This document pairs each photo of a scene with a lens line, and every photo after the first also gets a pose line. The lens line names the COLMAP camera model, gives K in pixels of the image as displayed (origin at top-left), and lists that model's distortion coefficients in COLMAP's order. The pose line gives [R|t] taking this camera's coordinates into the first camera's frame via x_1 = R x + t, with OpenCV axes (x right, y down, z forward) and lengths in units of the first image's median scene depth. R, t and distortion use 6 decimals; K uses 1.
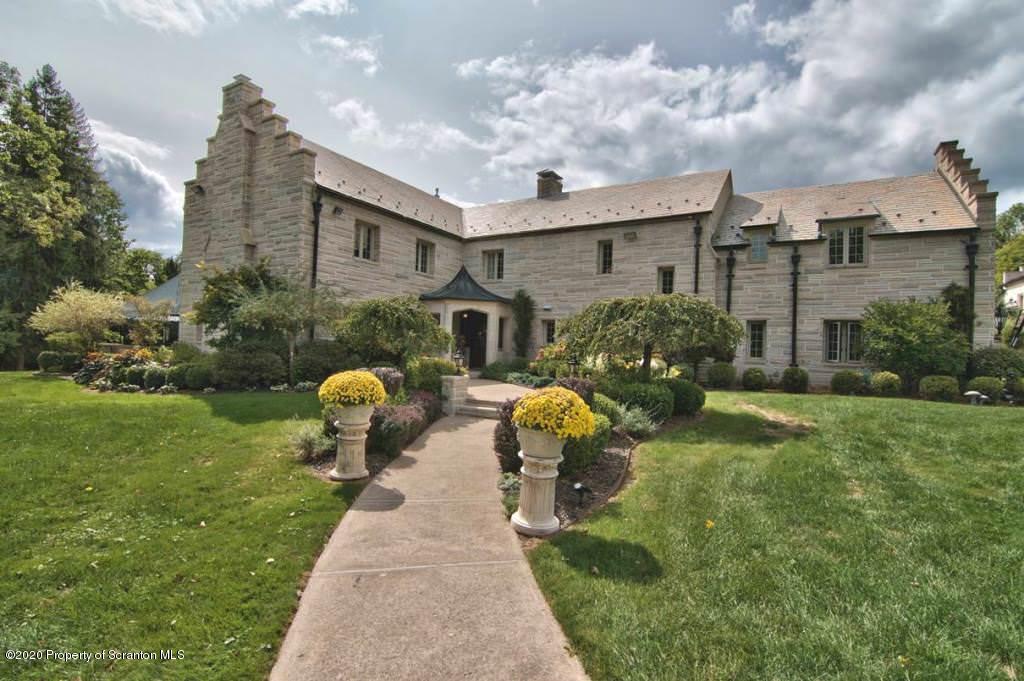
lens RADIAL K [[492.5, 0, 513.2], [0, 492.5, 339.6], [0, 0, 1]] dist [-0.000781, -0.016045]
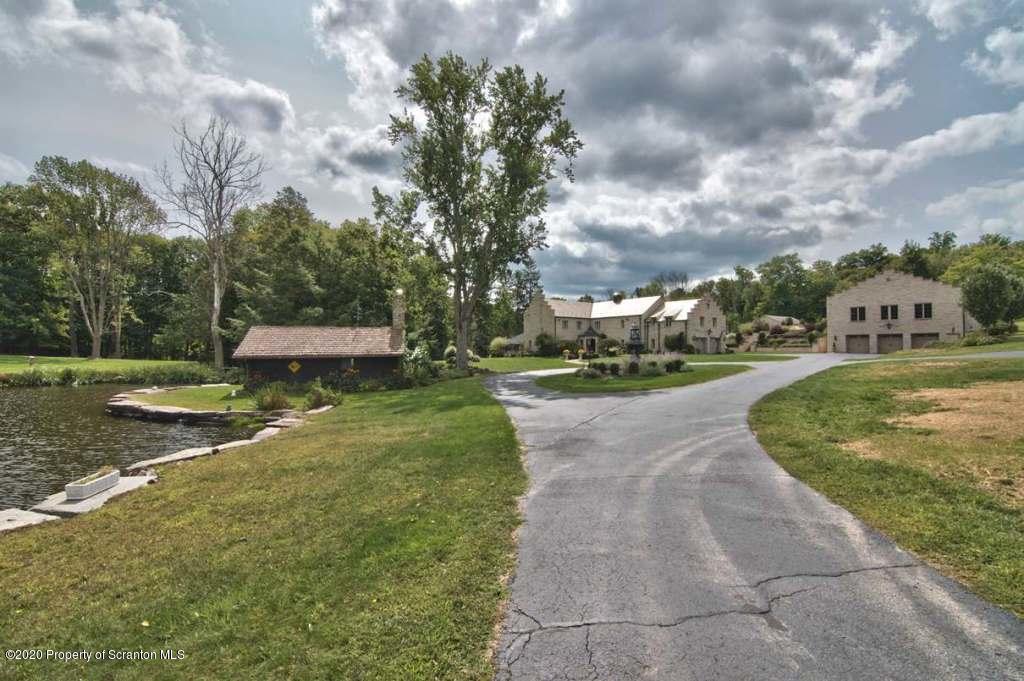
lens RADIAL K [[492.5, 0, 513.2], [0, 492.5, 339.6], [0, 0, 1]] dist [-0.000781, -0.016045]
pose [[0.929807, -0.042806, -0.365550, 0.803815], [0.041449, 0.999074, -0.011563, -0.031493], [0.365707, -0.004400, 0.930720, -3.003887]]
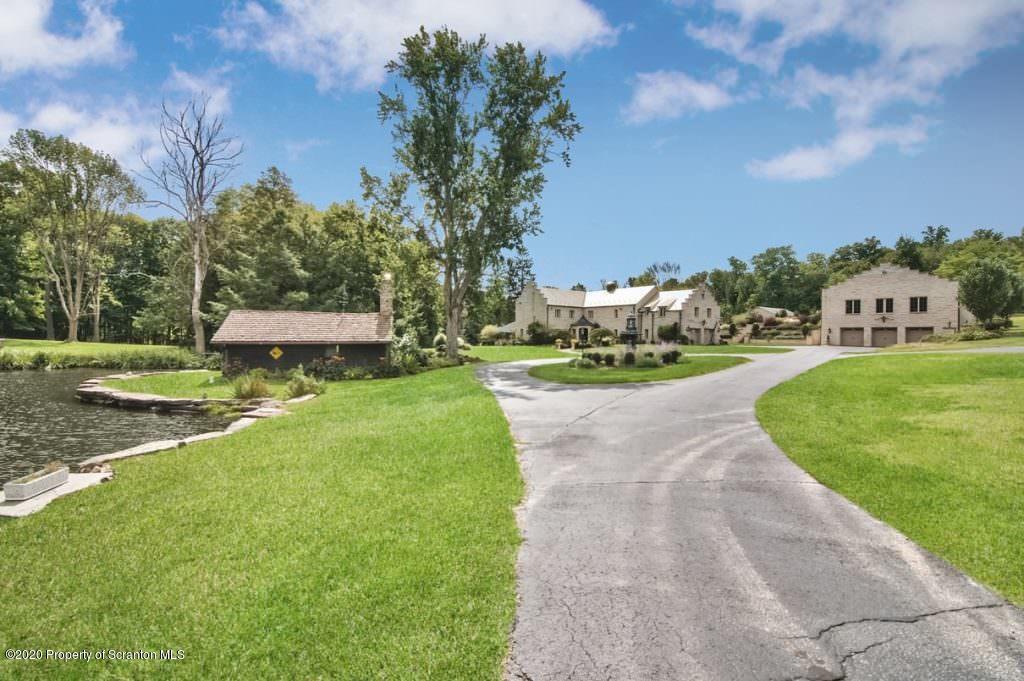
lens RADIAL K [[497.7, 0, 514.7], [0, 497.7, 336.9], [0, 0, 1]] dist [0.001489, -0.016601]
pose [[0.937908, -0.024292, -0.346031, 0.784957], [0.028427, 0.999572, 0.006880, -0.031232], [0.345716, -0.016289, 0.938198, -2.968334]]
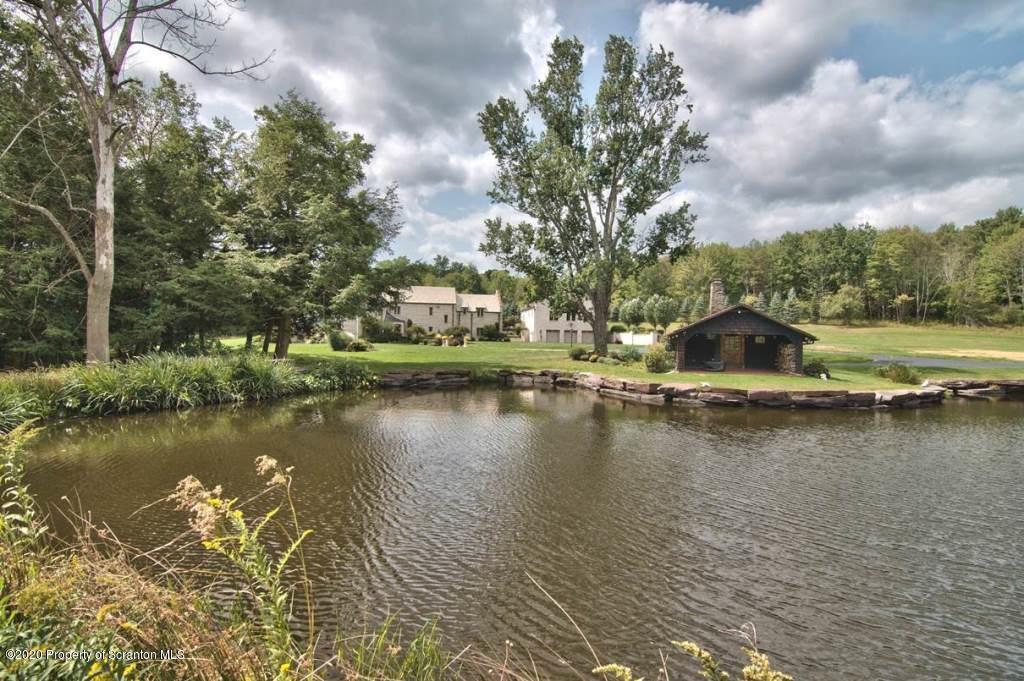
lens RADIAL K [[492.5, 0, 513.2], [0, 492.5, 339.6], [0, 0, 1]] dist [-0.000781, -0.016045]
pose [[0.762362, -0.016703, 0.646935, -1.899319], [-0.005592, 0.999460, 0.032395, -0.069181], [-0.647127, -0.028314, 0.761856, -2.499809]]
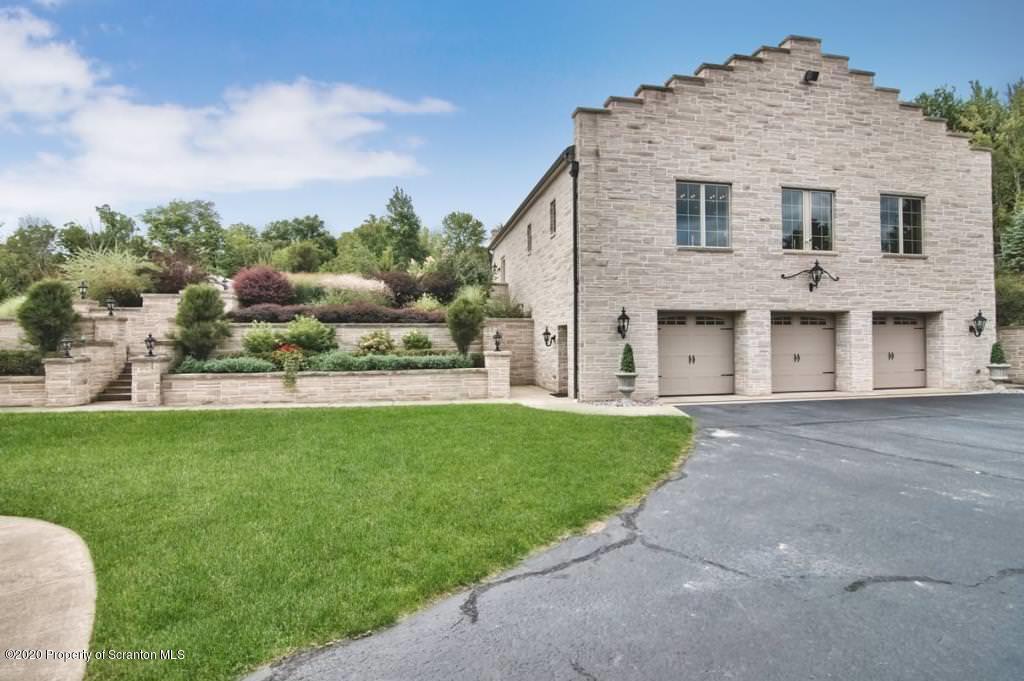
lens RADIAL K [[497.7, 0, 514.7], [0, 497.7, 336.9], [0, 0, 1]] dist [0.001489, -0.016601]
pose [[0.739612, -0.032920, 0.672228, 1.090483], [0.019247, 0.999429, 0.027767, 0.009054], [-0.672758, -0.007598, 0.739824, 0.856493]]
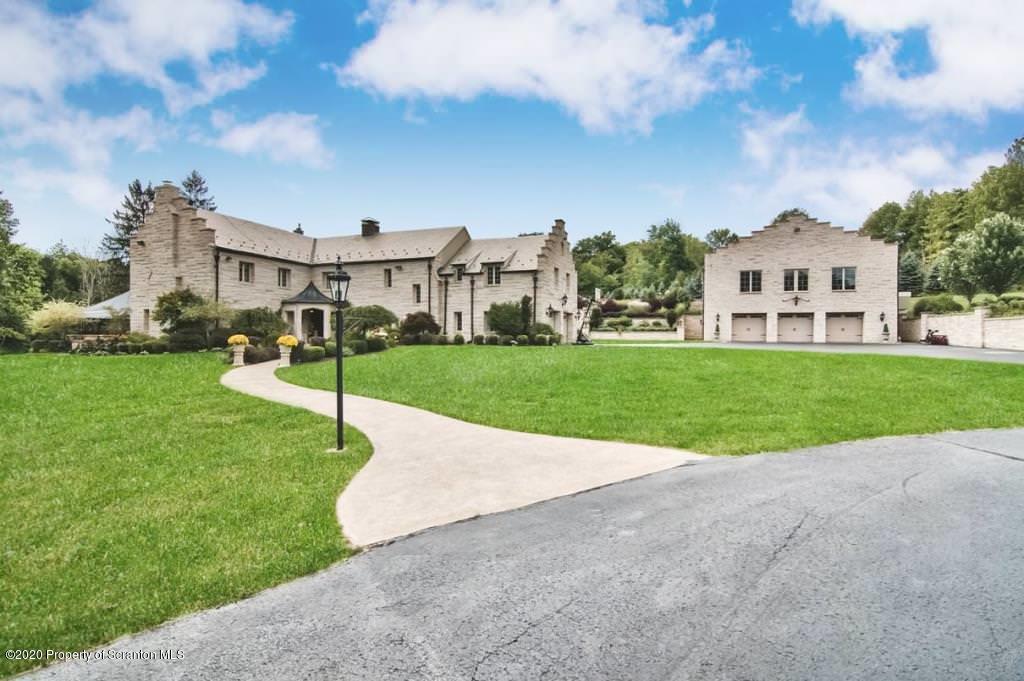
lens RADIAL K [[497.7, 0, 514.7], [0, 497.7, 336.9], [0, 0, 1]] dist [0.001489, -0.016601]
pose [[0.983071, -0.031147, 0.180556, 0.302977], [0.025367, 0.999092, 0.034234, -0.001167], [-0.181459, -0.029074, 0.982969, -0.891089]]
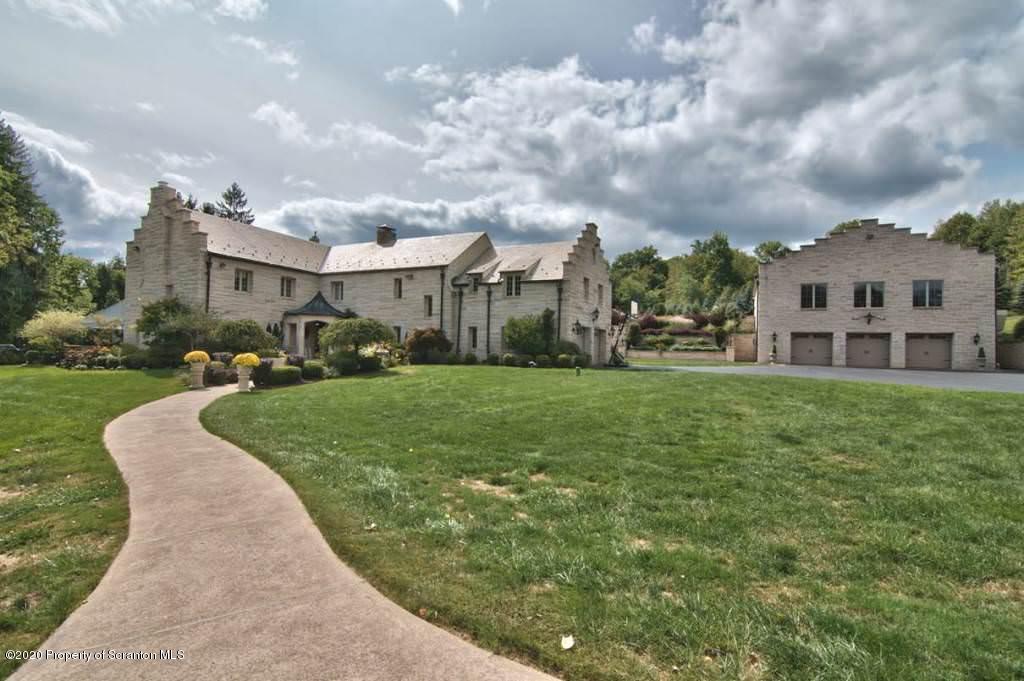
lens RADIAL K [[492.5, 0, 513.2], [0, 492.5, 339.6], [0, 0, 1]] dist [-0.000781, -0.016045]
pose [[0.995135, -0.011595, 0.097840, 0.399659], [0.010796, 0.999904, 0.008692, -0.006396], [-0.097931, -0.007593, 0.995164, -0.669109]]
